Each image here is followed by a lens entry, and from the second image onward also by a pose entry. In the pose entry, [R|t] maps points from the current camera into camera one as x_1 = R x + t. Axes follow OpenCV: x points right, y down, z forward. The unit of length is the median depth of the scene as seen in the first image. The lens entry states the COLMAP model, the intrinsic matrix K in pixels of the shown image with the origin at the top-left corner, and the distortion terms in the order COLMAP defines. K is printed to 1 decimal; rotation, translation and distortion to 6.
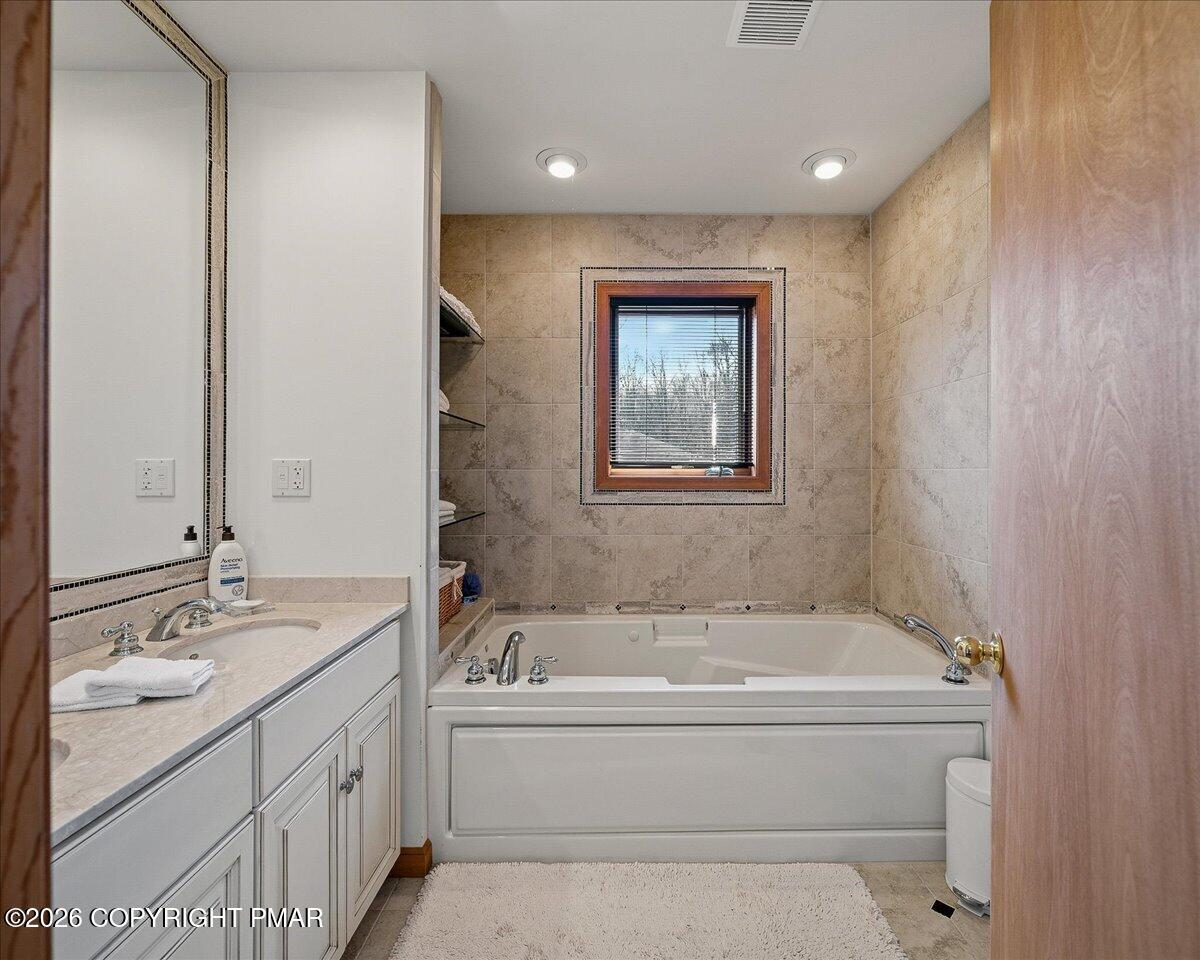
lens RADIAL K [[545.1, 0, 600.0], [0, 545.1, 480.0], [0, 0, 1]] dist [0.000061, 0.000033]
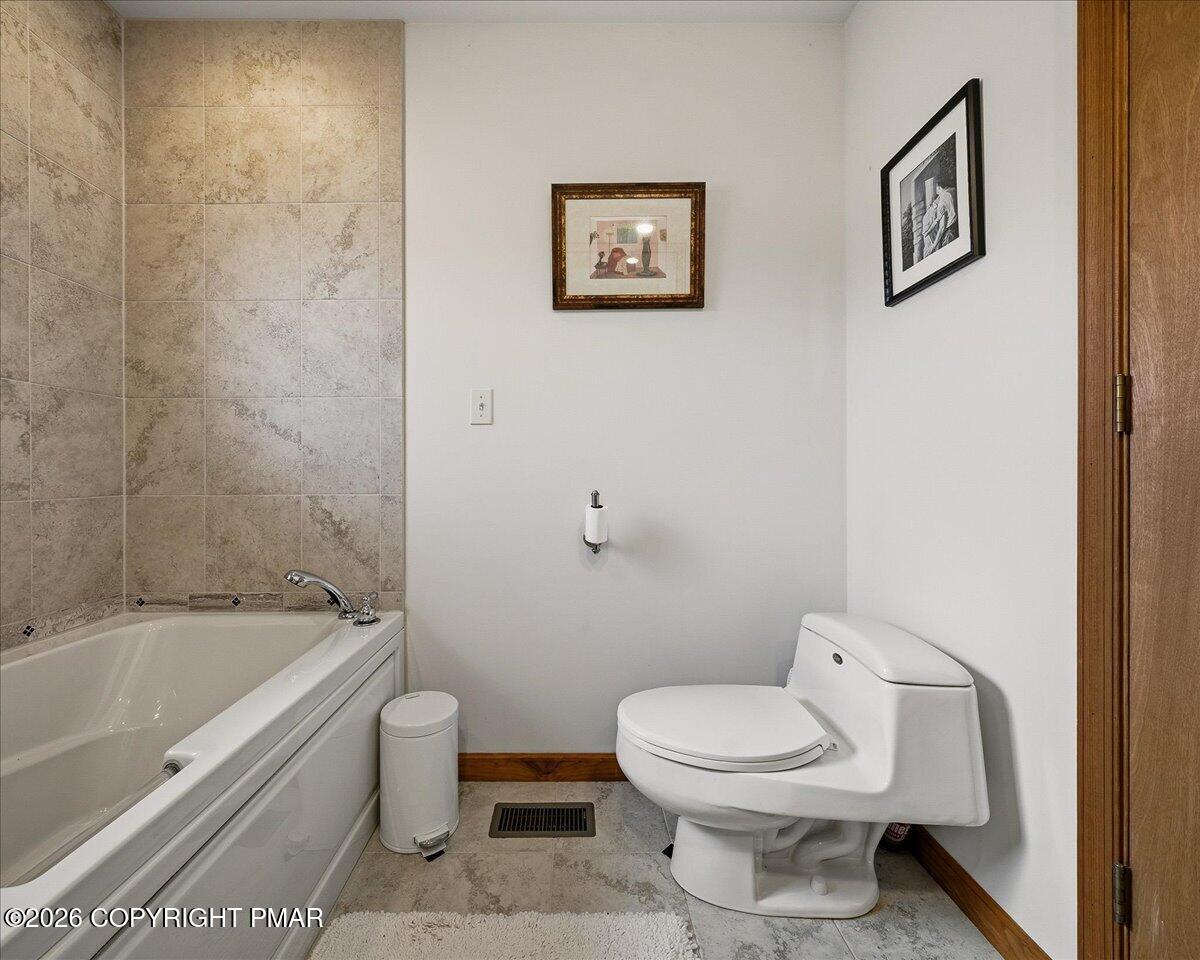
lens RADIAL K [[497.8, 0, 567.4], [0, 497.8, 480.3], [0, 0, 1]] dist [-0.000558, 0.000149]
pose [[-0.026346, -0.005575, 0.999637, -0.139740], [0.019724, 0.999787, 0.006096, 0.092818], [-0.999458, 0.019878, -0.026230, 0.485671]]
